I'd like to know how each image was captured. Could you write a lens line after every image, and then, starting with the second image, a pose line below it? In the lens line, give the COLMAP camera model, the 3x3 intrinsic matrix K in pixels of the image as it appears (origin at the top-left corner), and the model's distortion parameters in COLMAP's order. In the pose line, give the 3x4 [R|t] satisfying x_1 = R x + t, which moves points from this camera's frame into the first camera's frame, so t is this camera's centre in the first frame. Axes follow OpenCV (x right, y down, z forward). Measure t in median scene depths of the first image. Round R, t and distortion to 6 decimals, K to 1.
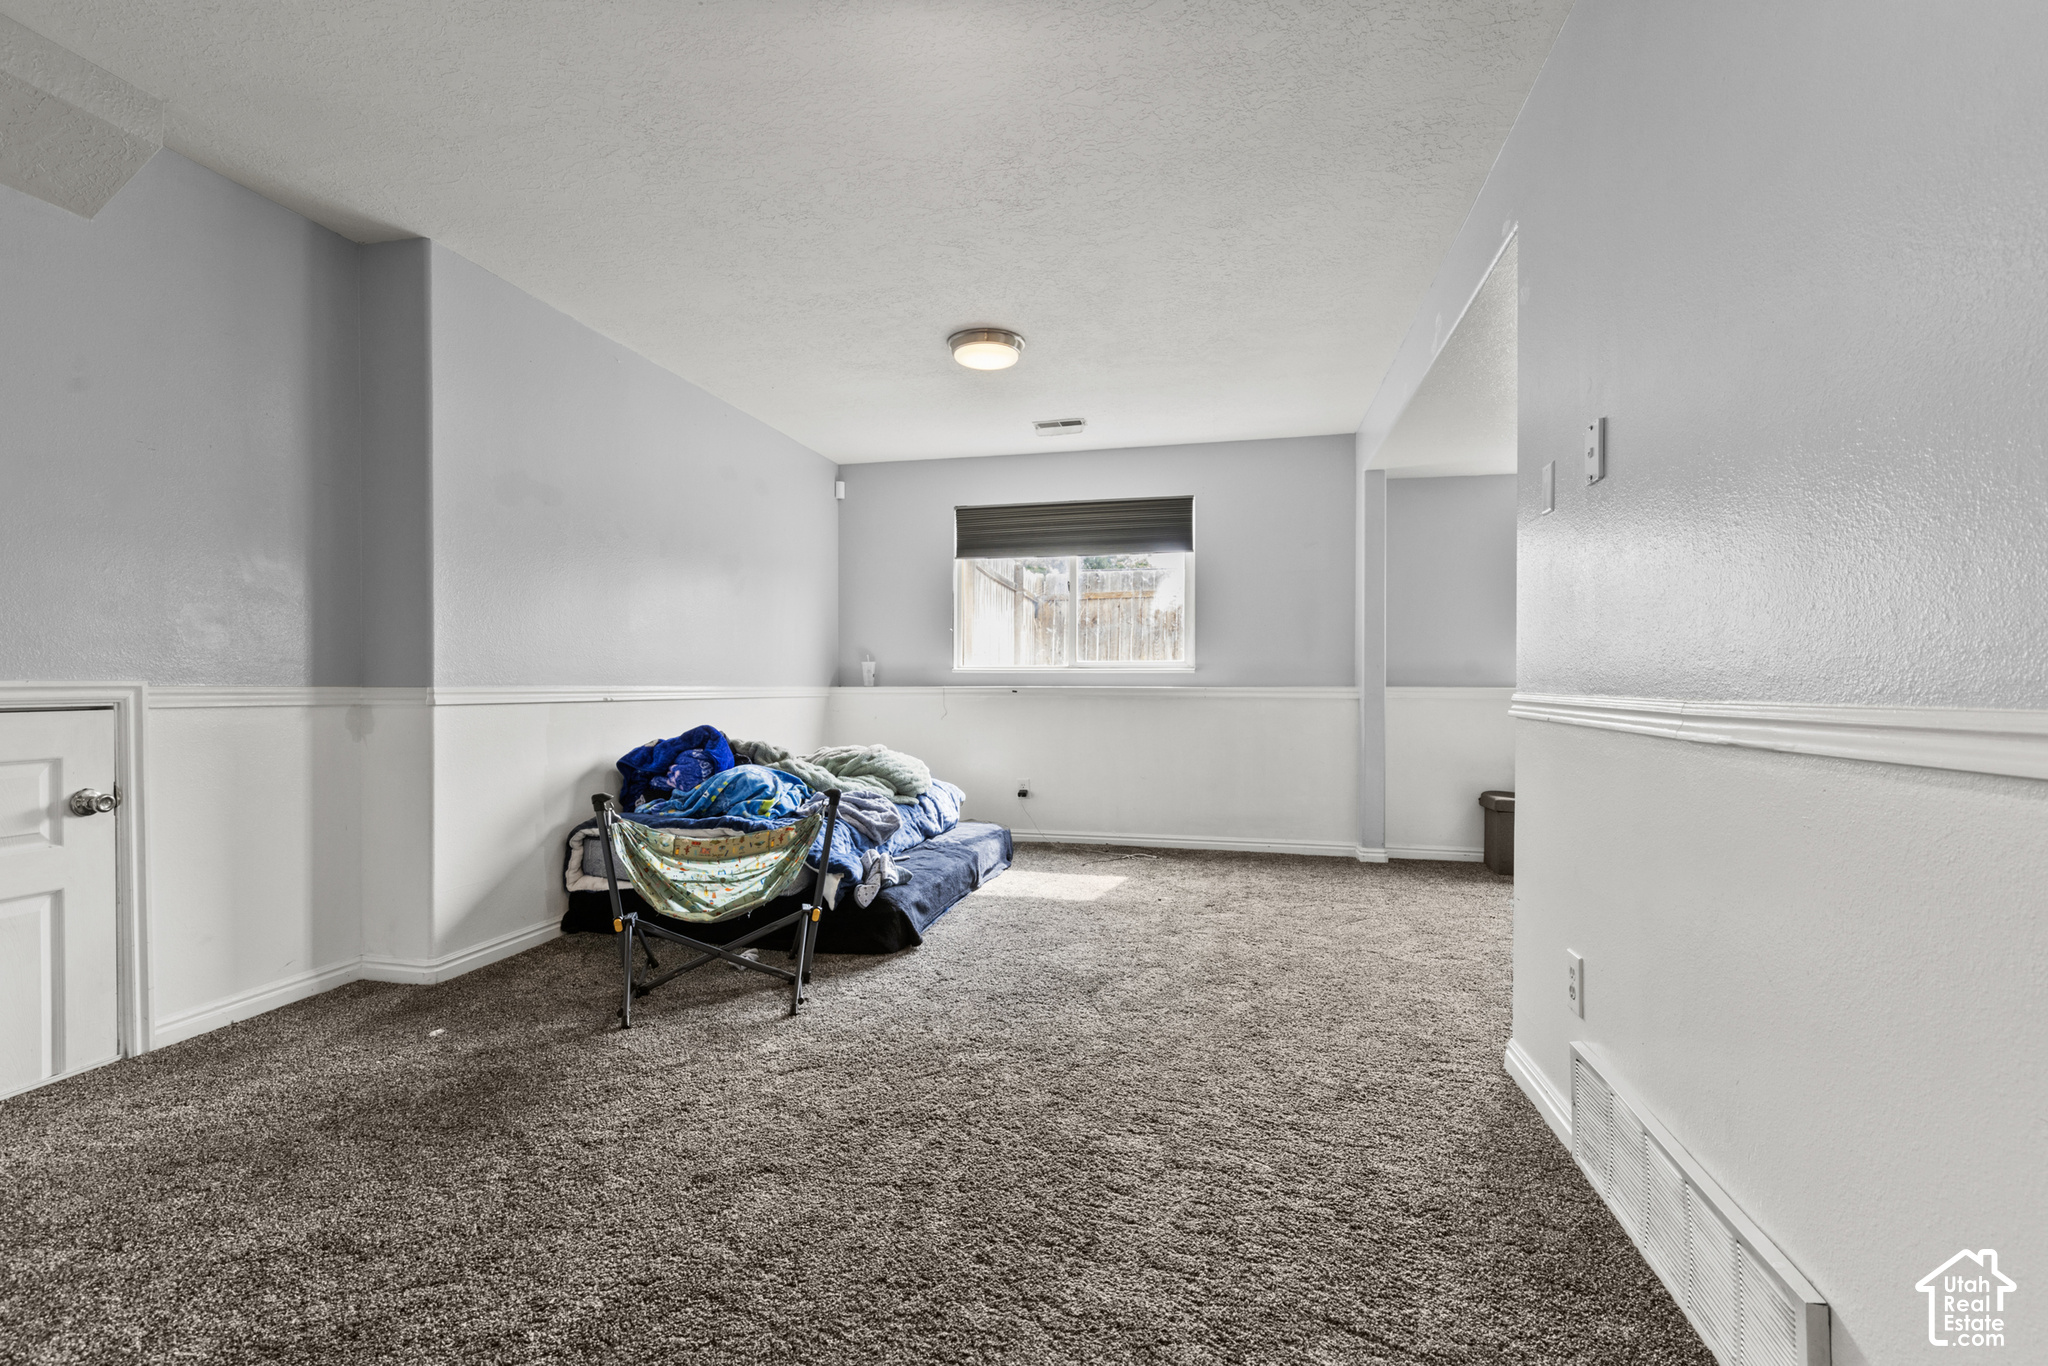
lens RADIAL K [[920.4, 0, 1024.0], [0, 920.4, 683.0], [0, 0, 1]] dist [0.002025, 0.000074]
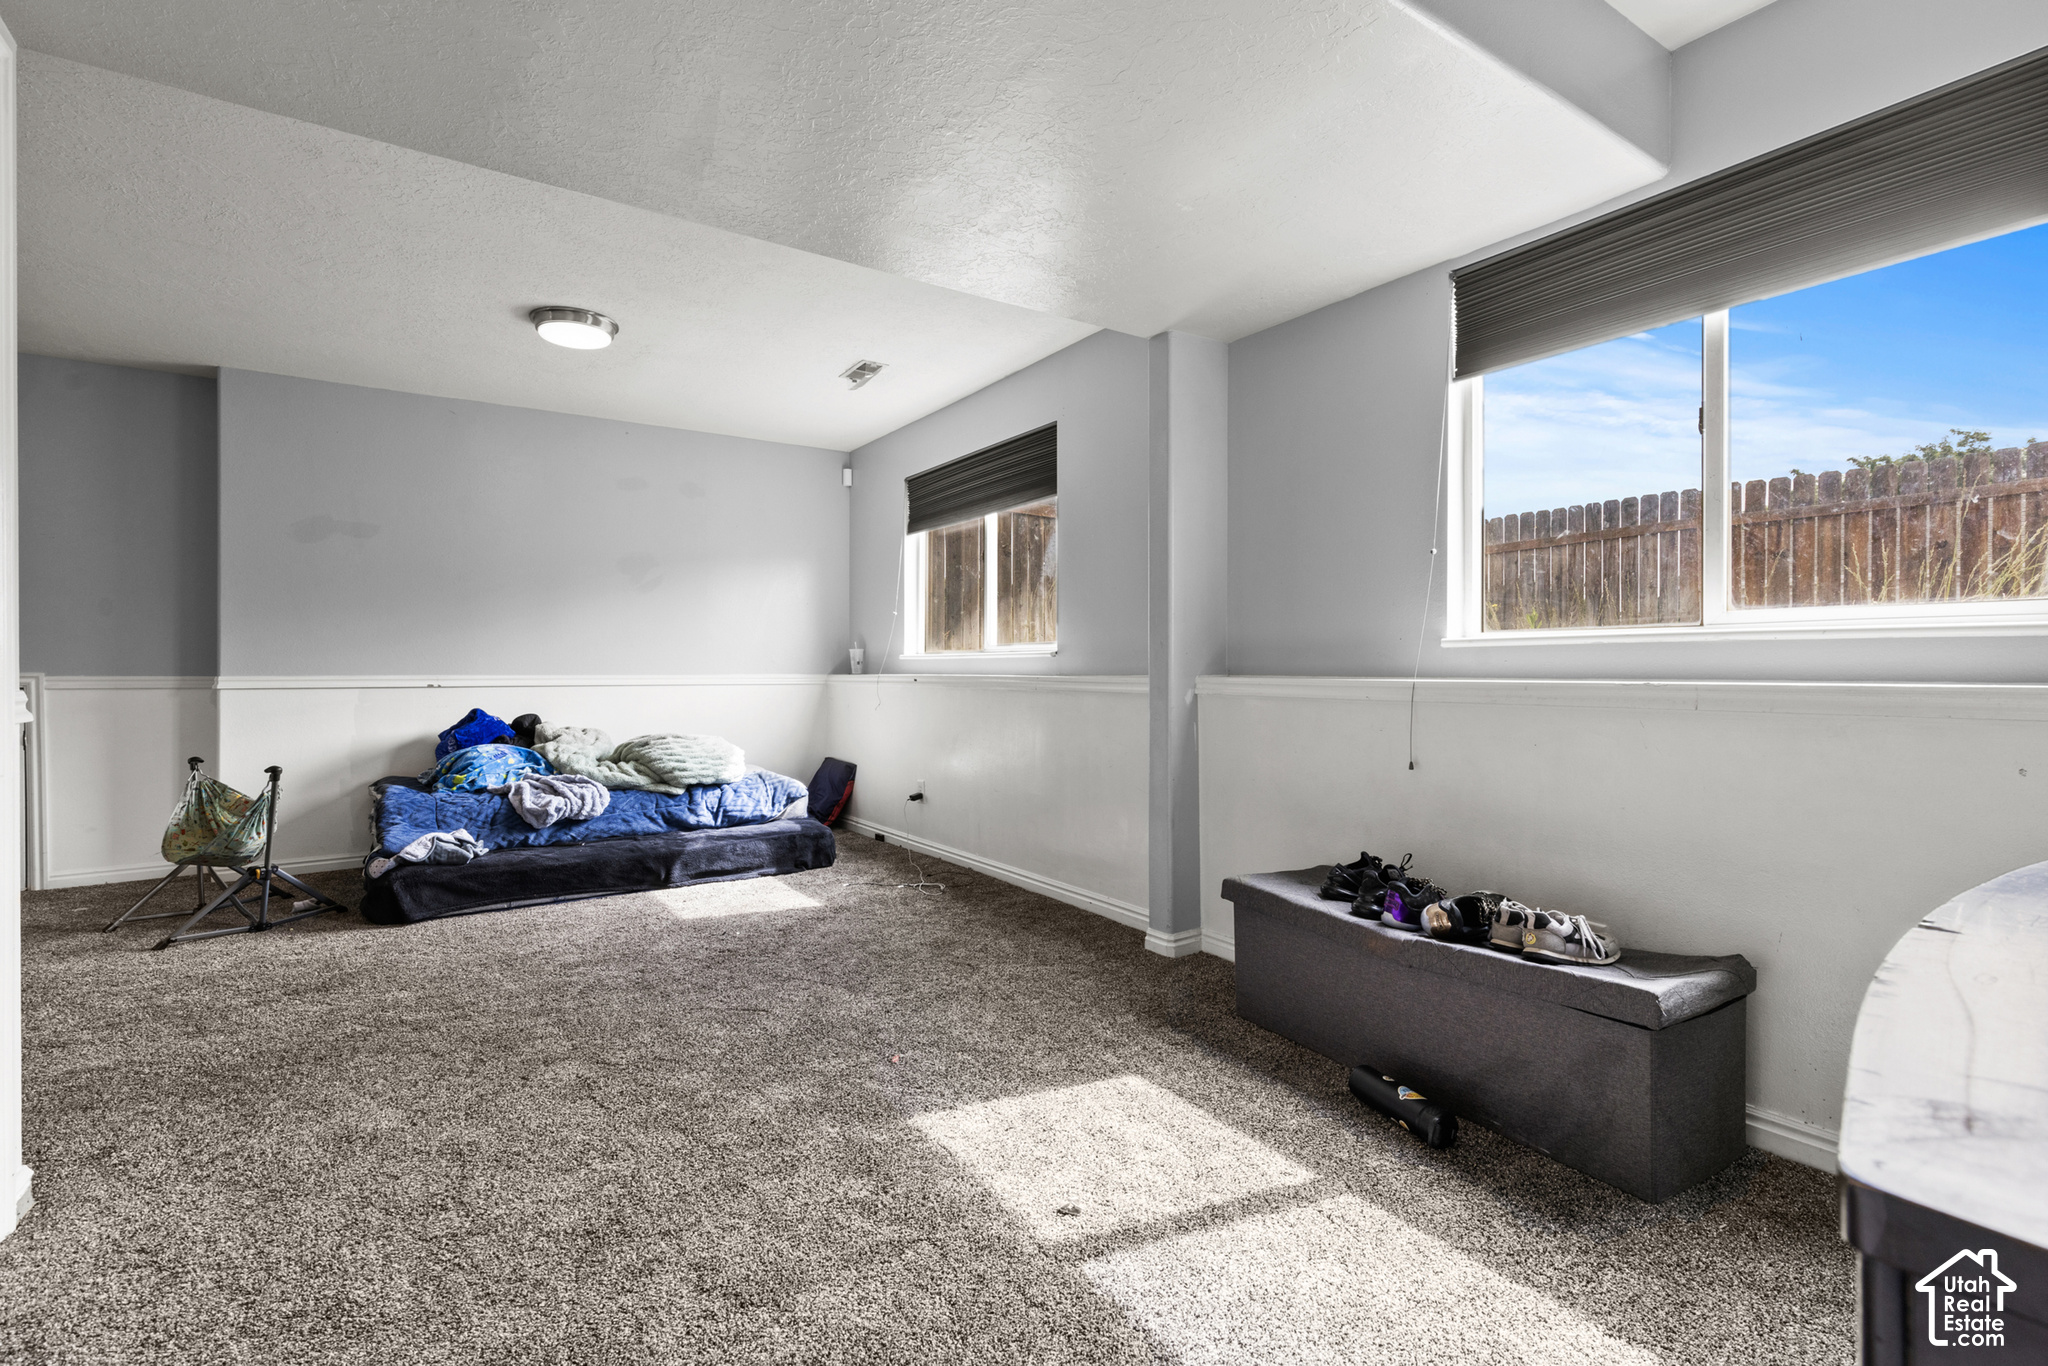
lens RADIAL K [[920.4, 0, 1024.0], [0, 920.4, 683.0], [0, 0, 1]] dist [0.002025, 0.000074]
pose [[0.736889, 0.009566, -0.675946, 0.737781], [0.002569, 0.999853, 0.016950, -0.003655], [0.676009, -0.014227, 0.736756, 0.465642]]
